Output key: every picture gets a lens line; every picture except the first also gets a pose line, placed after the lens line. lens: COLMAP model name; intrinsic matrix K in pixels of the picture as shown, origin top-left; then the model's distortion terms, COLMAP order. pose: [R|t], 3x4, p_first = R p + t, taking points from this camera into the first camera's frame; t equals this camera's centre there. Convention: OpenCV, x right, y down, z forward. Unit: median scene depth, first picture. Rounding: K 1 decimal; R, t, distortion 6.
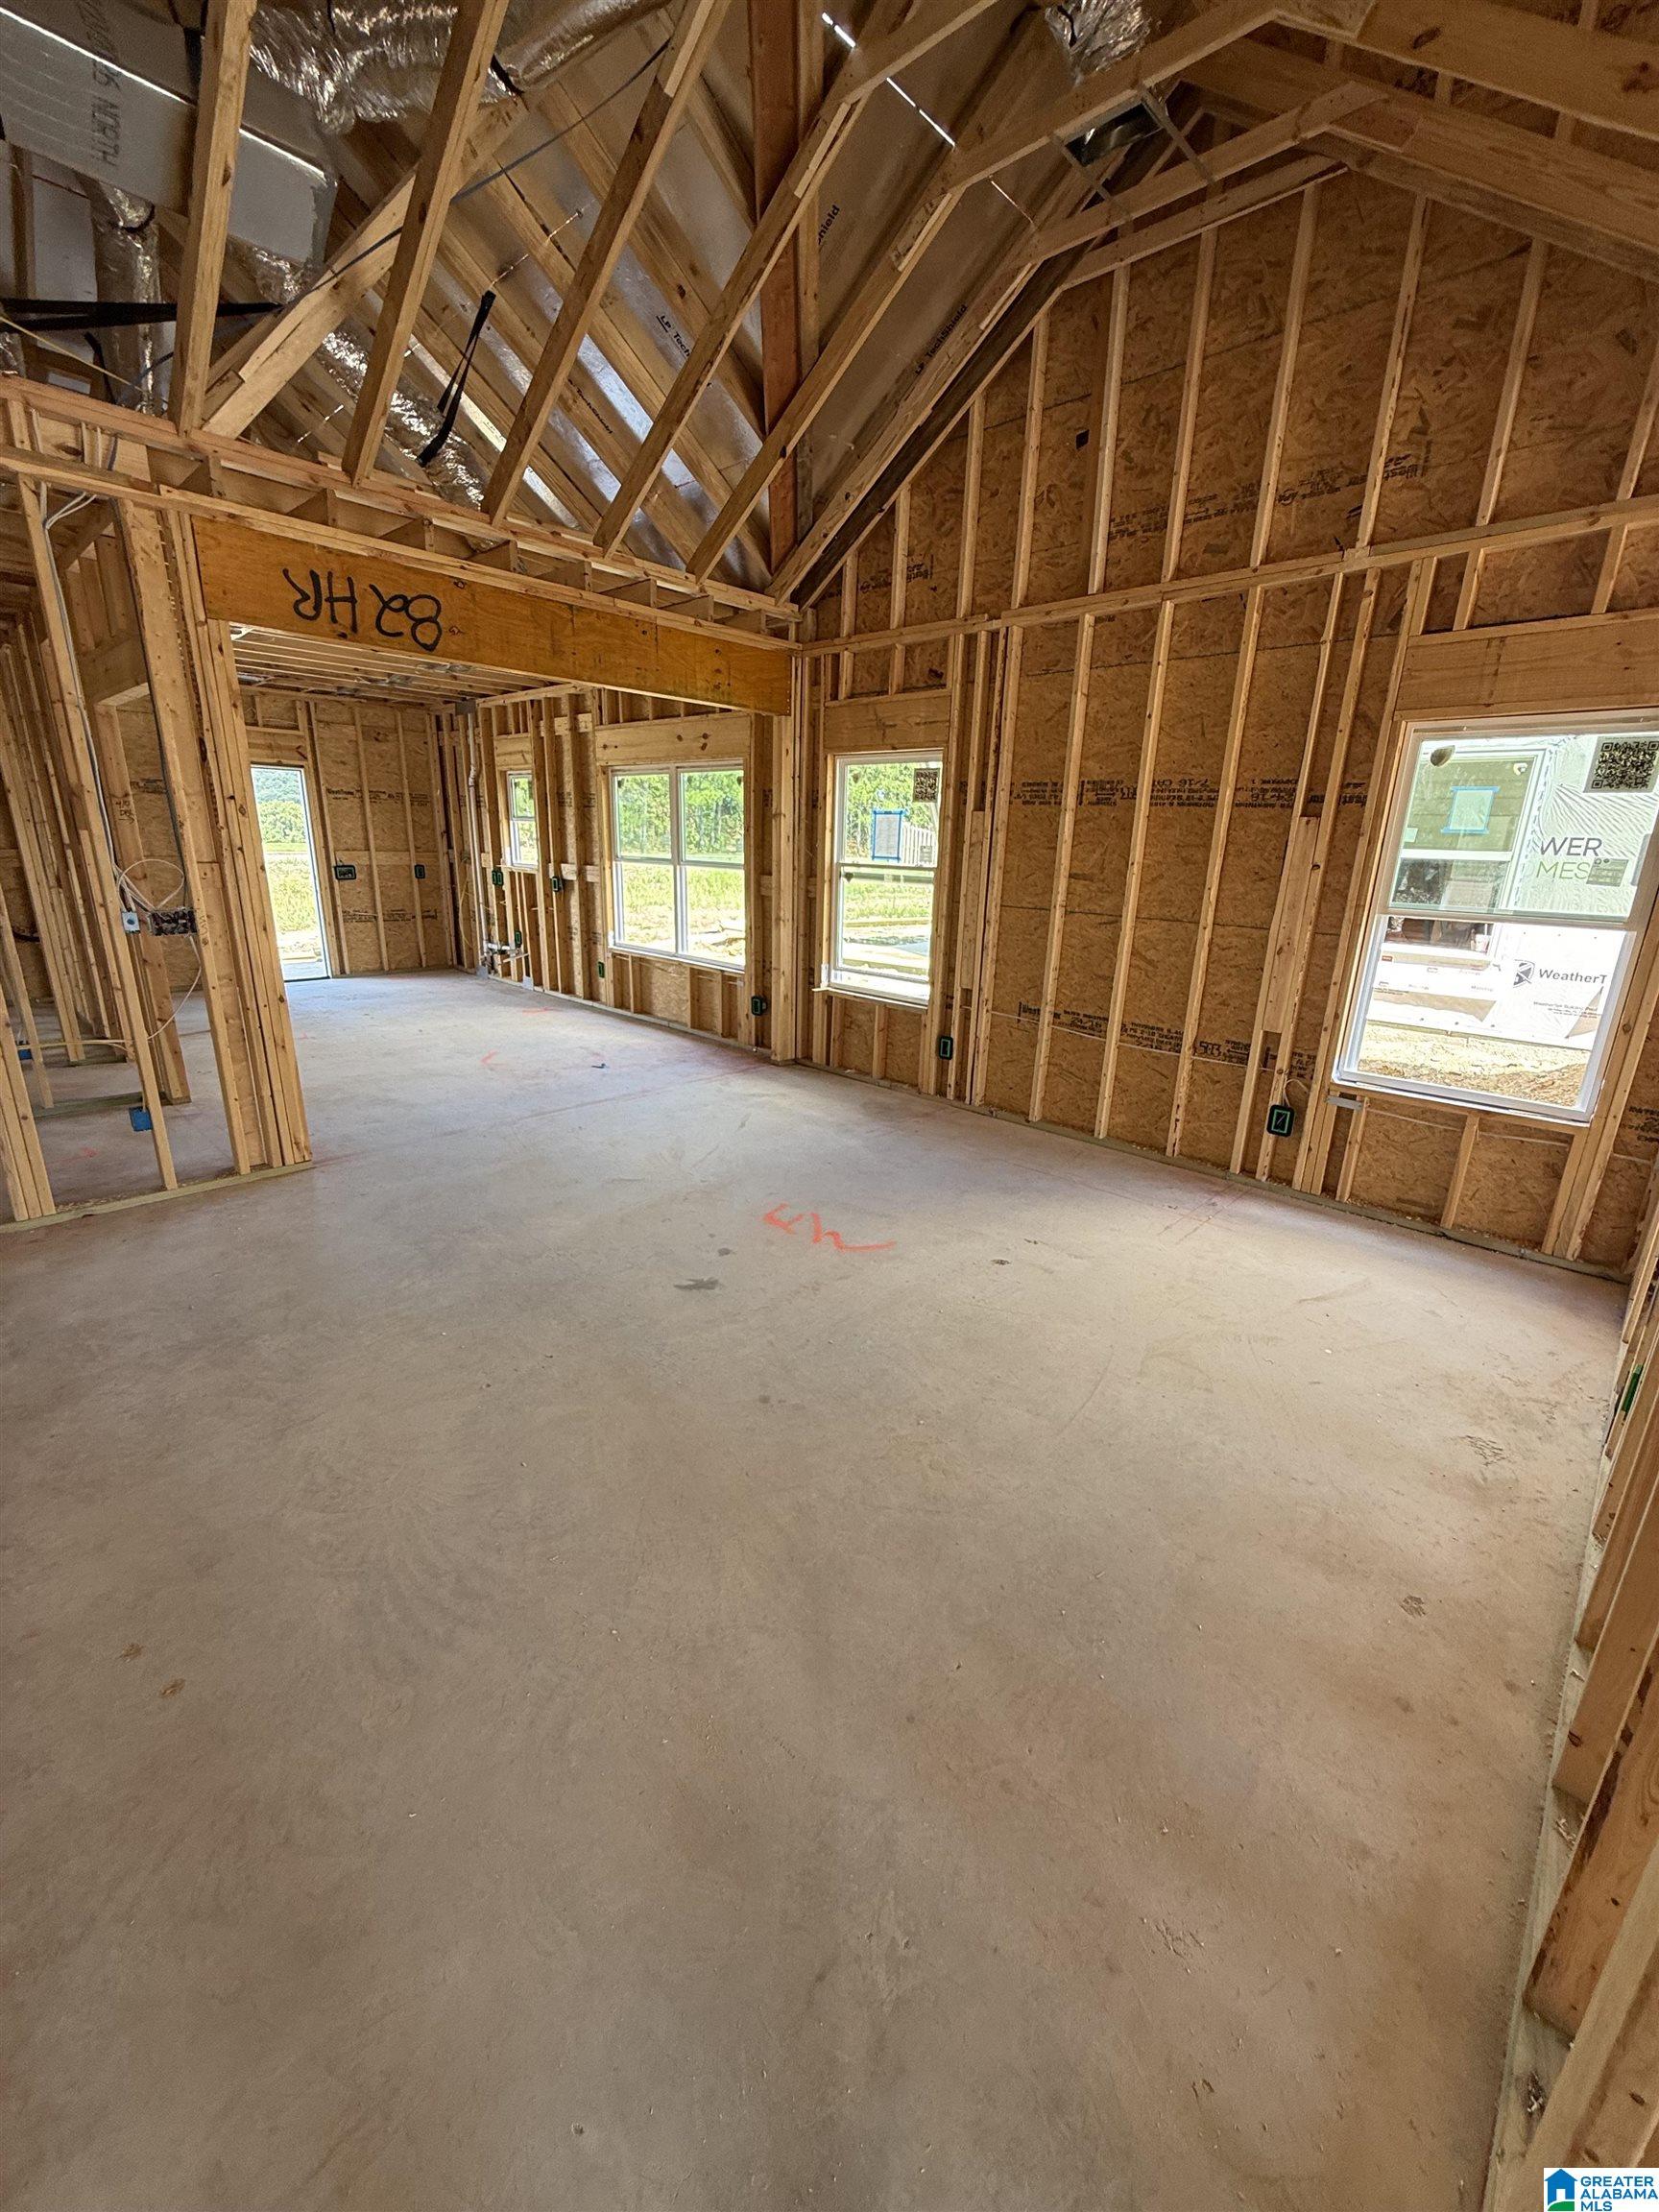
lens RADIAL K [[872.8, 0, 839.2], [0, 872.8, 1097.2], [0, 0, 1]] dist [-0.000390, 0.000098]
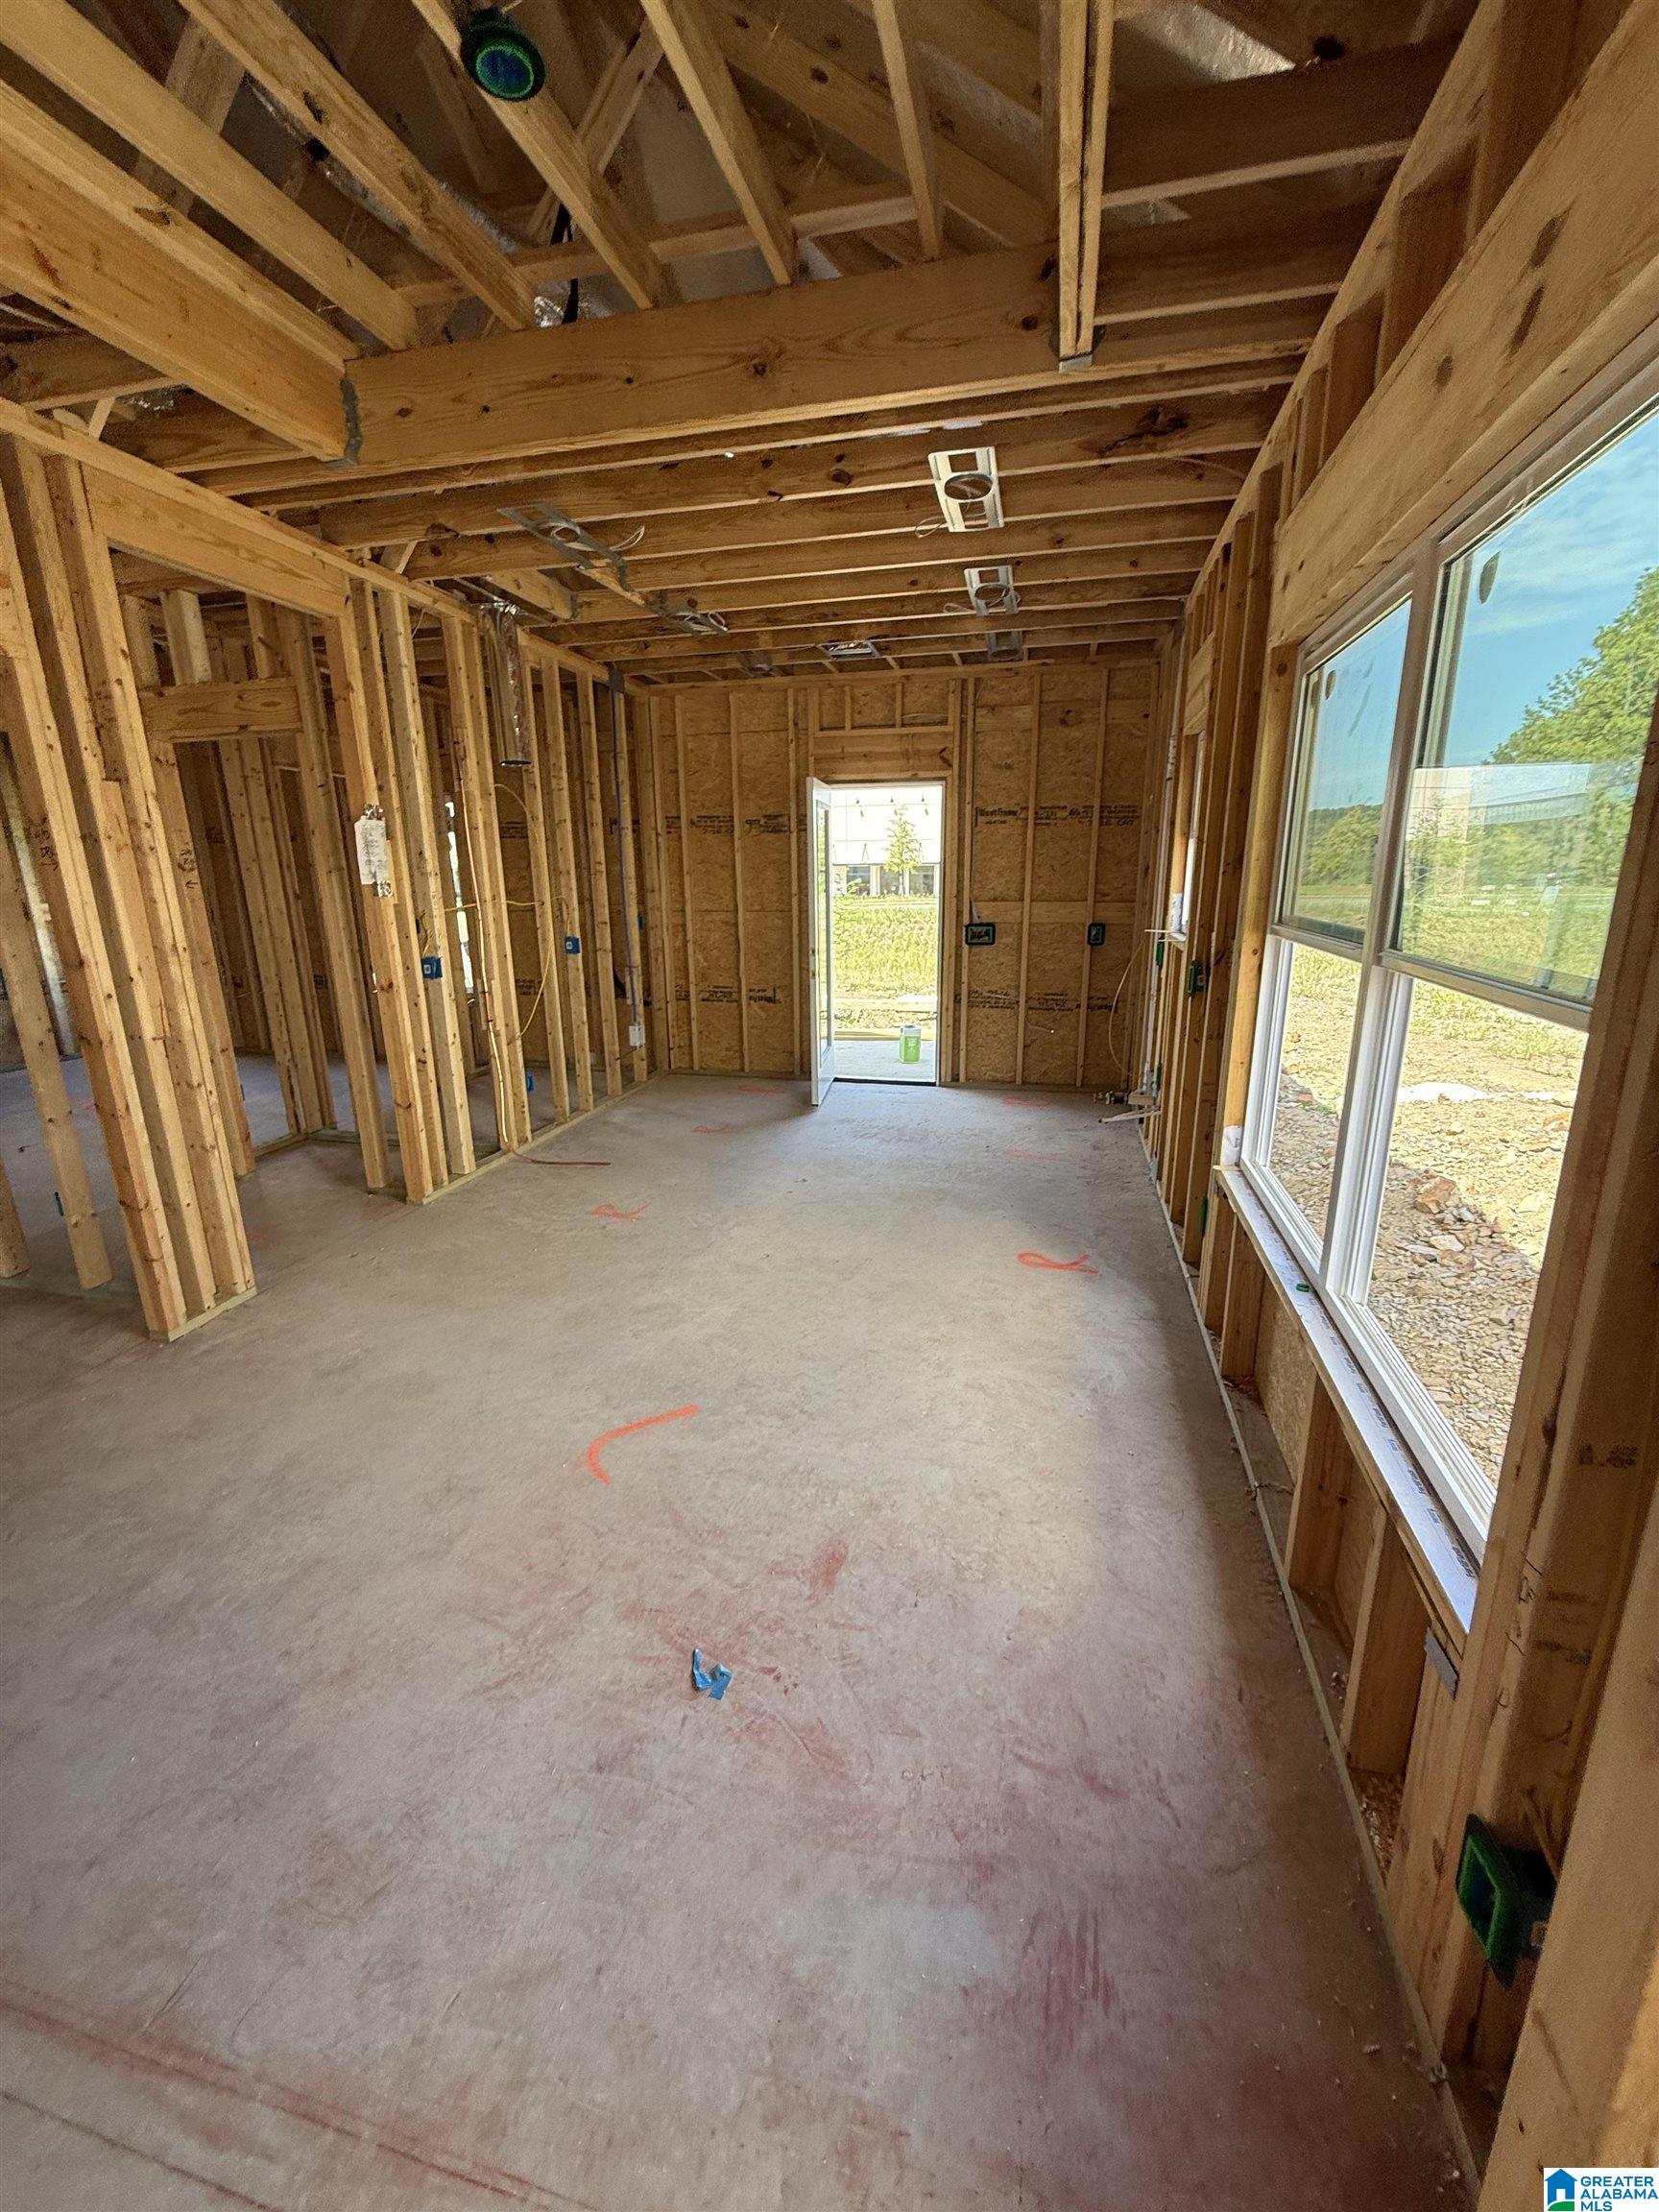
lens RADIAL K [[879.9, 0, 830.9], [0, 879.9, 1101.7], [0, 0, 1]] dist [-0.000365, 0.000523]
pose [[0.494054, 0.188128, -0.848834, -0.056313], [-0.223526, 0.970976, 0.085098, -0.273009], [0.840207, 0.147693, 0.521766, 0.949749]]
